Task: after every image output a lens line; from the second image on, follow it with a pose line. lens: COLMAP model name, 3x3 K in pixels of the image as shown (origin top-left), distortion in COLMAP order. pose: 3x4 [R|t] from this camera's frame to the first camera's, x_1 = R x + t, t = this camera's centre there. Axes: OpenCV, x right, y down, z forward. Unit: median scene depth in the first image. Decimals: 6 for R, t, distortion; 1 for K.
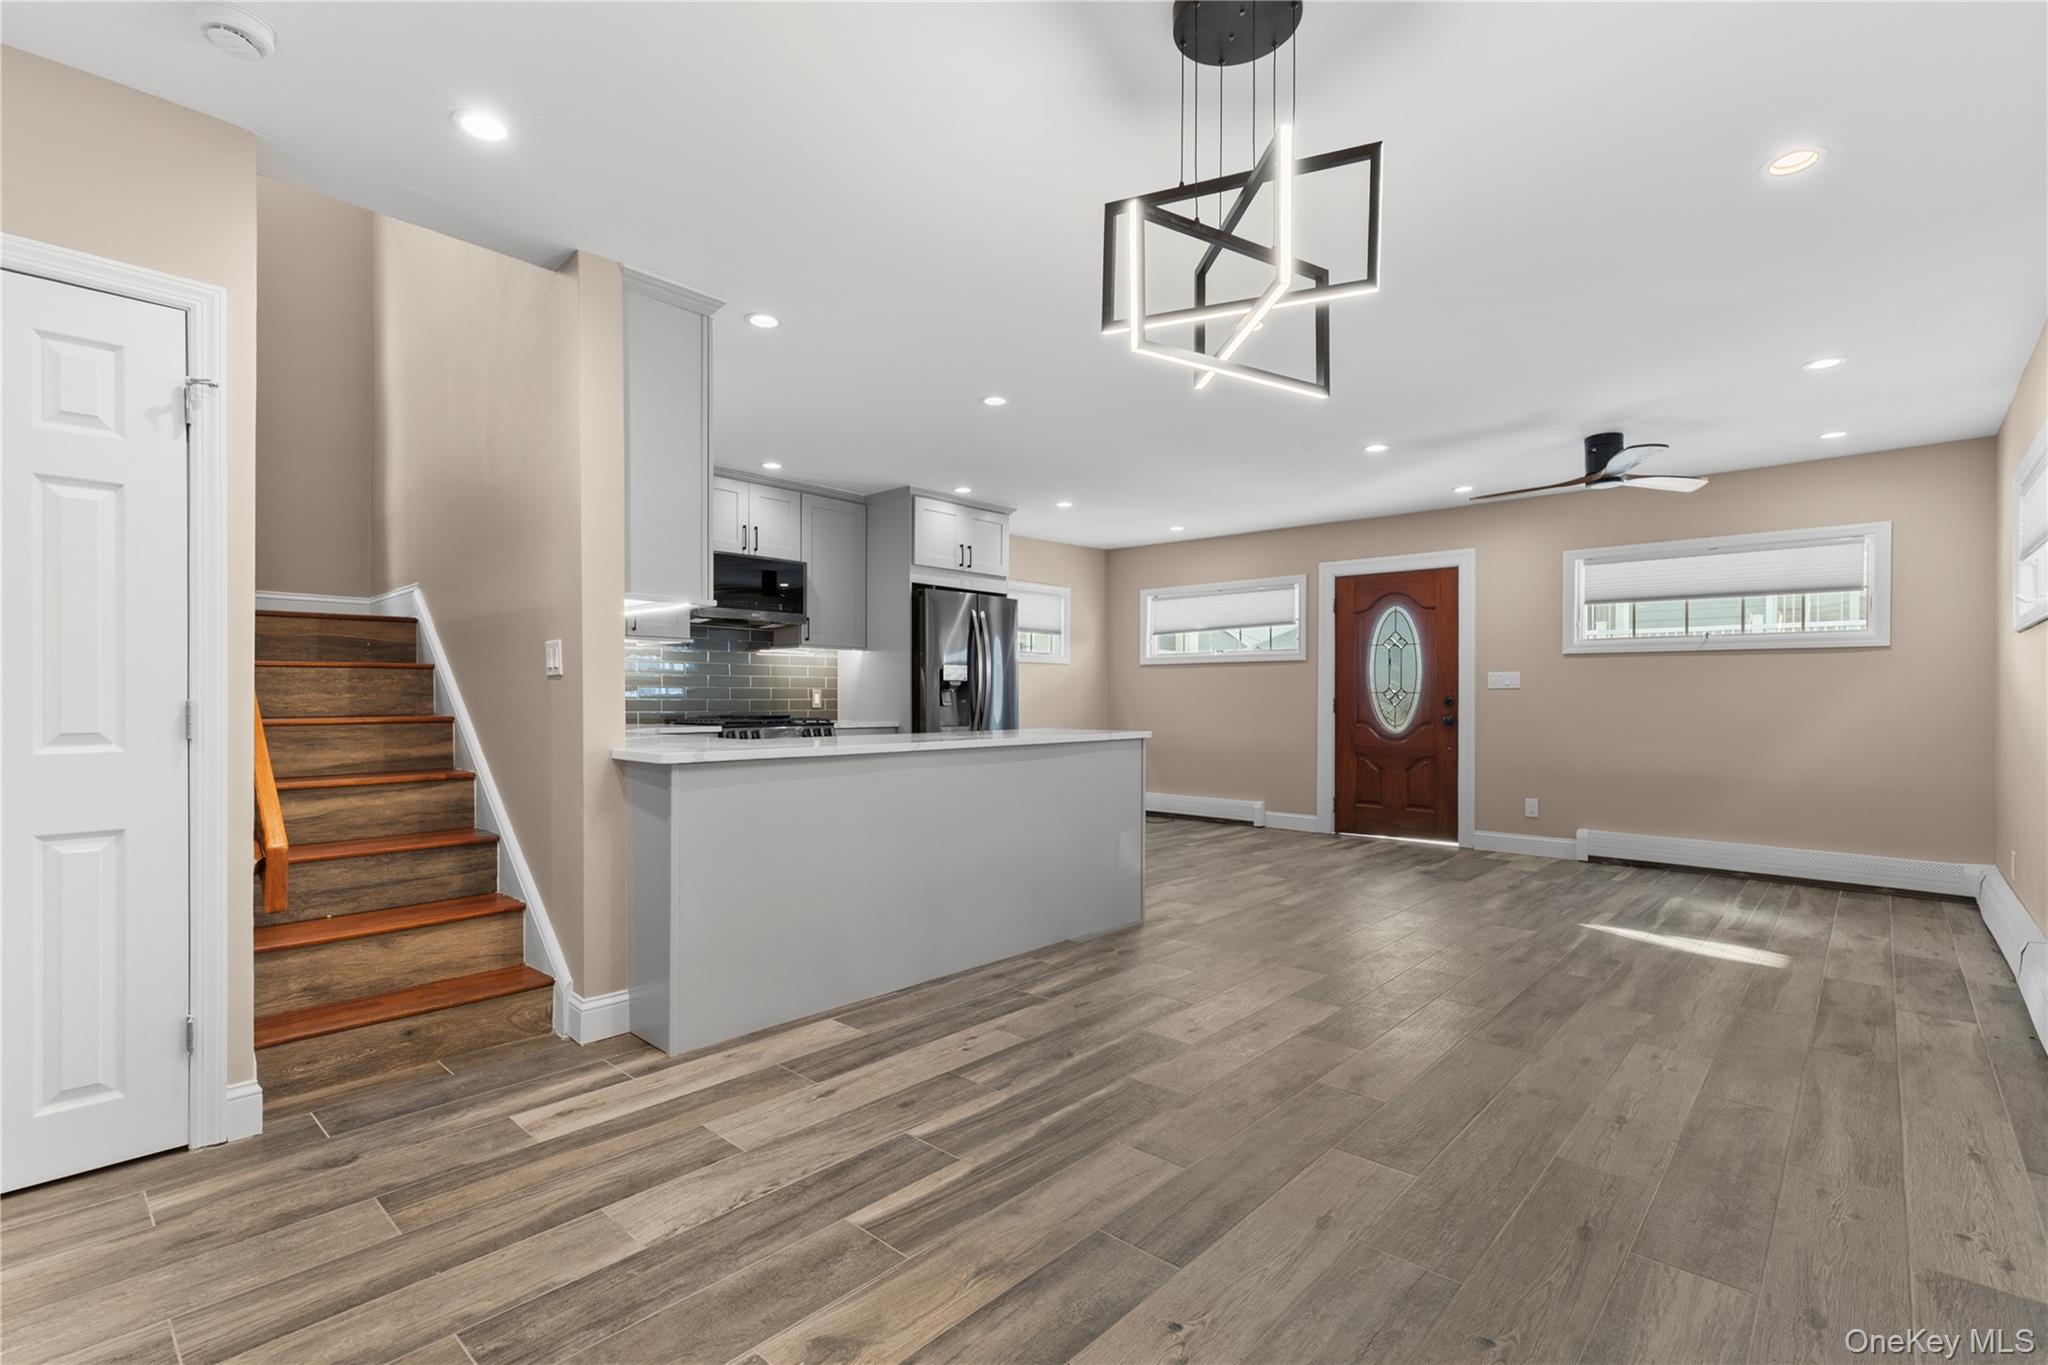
lens RADIAL K [[939.5, 0, 1003.9], [0, 939.5, 685.2], [0, 0, 1]] dist [-0.001204, -0.000351]
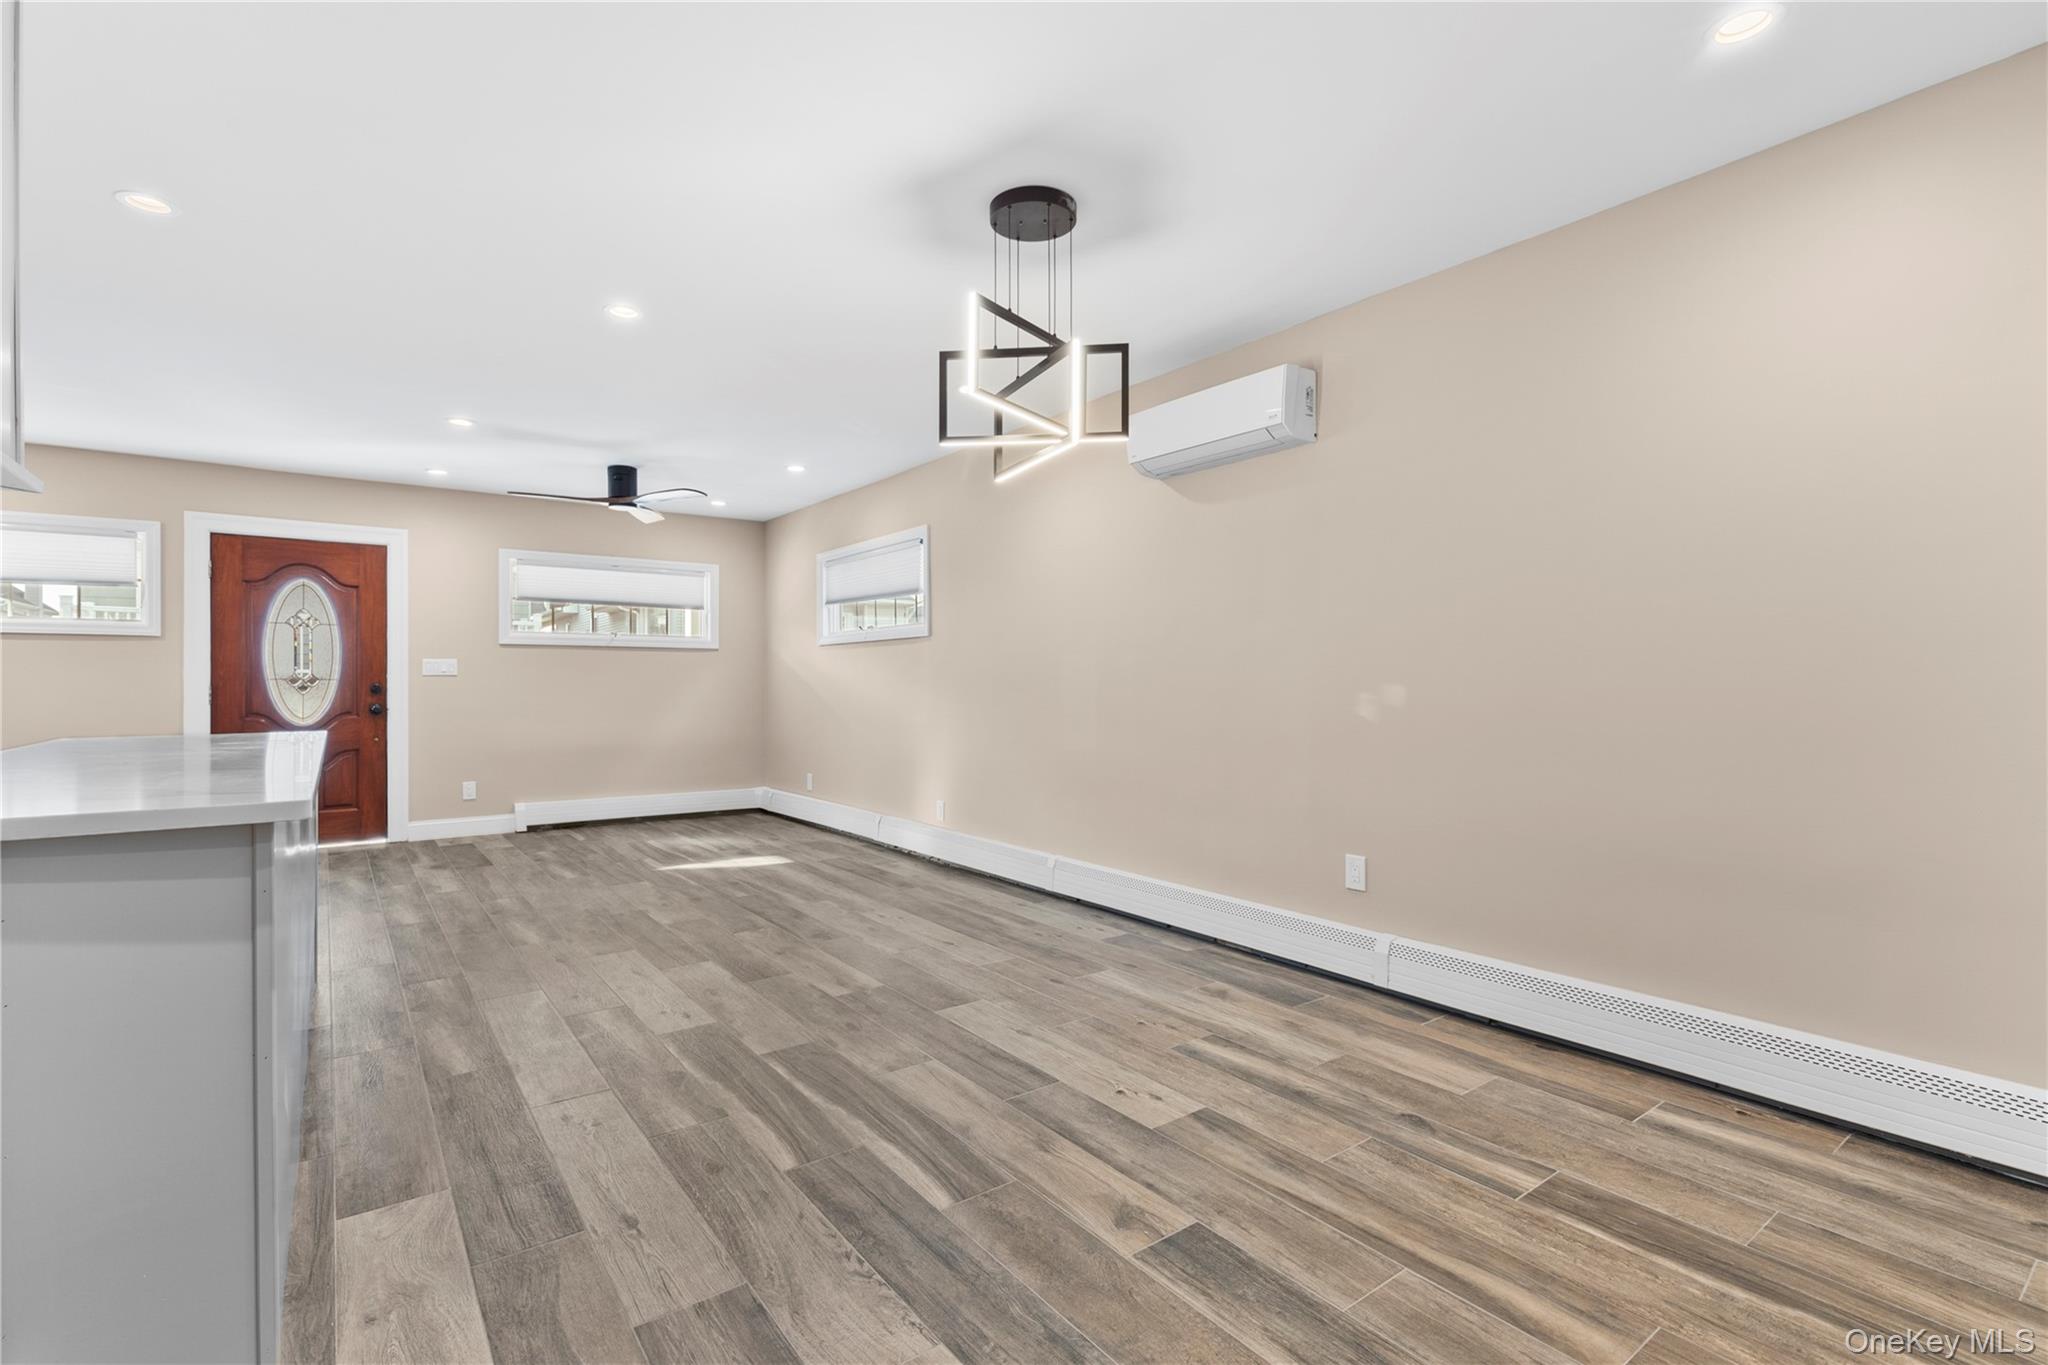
lens RADIAL K [[924.1, 0, 1016.8], [0, 924.1, 683.0], [0, 0, 1]] dist [-0.001226, -0.000077]
pose [[0.175279, -0.002249, 0.984516, -0.726505], [-0.010959, 0.999931, 0.004235, 0.000904], [-0.984458, -0.011532, 0.175242, 0.487926]]
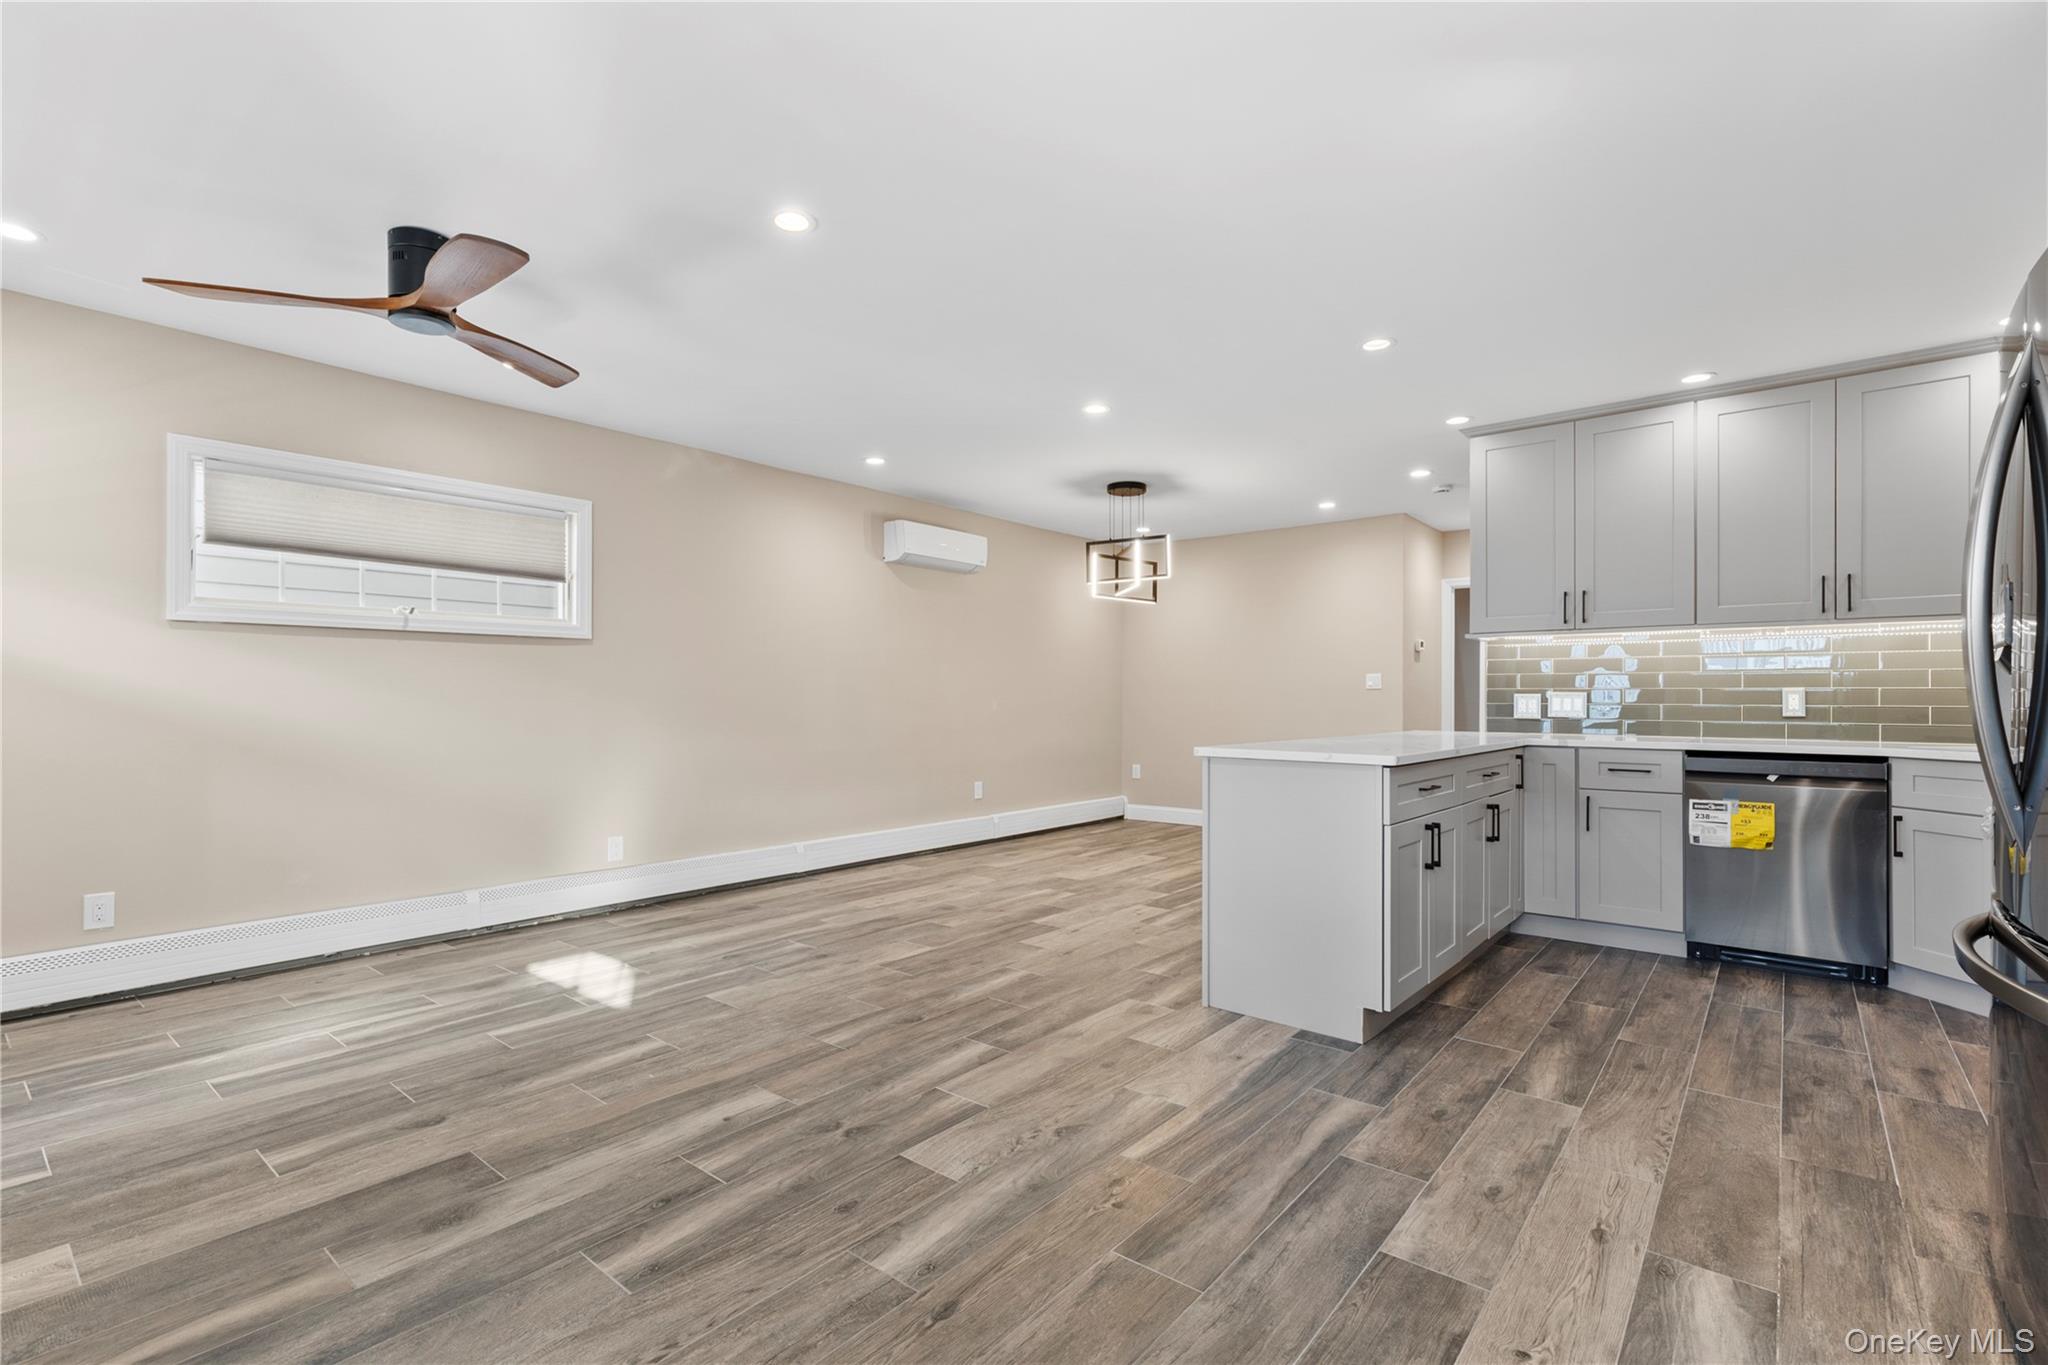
lens RADIAL K [[939.5, 0, 1003.9], [0, 939.5, 685.2], [0, 0, 1]] dist [-0.001204, -0.000351]
pose [[-0.998455, -0.004852, -0.055361, 0.523053], [-0.003409, 0.999653, -0.026115, 0.031431], [0.055469, -0.025886, -0.998125, 2.612903]]
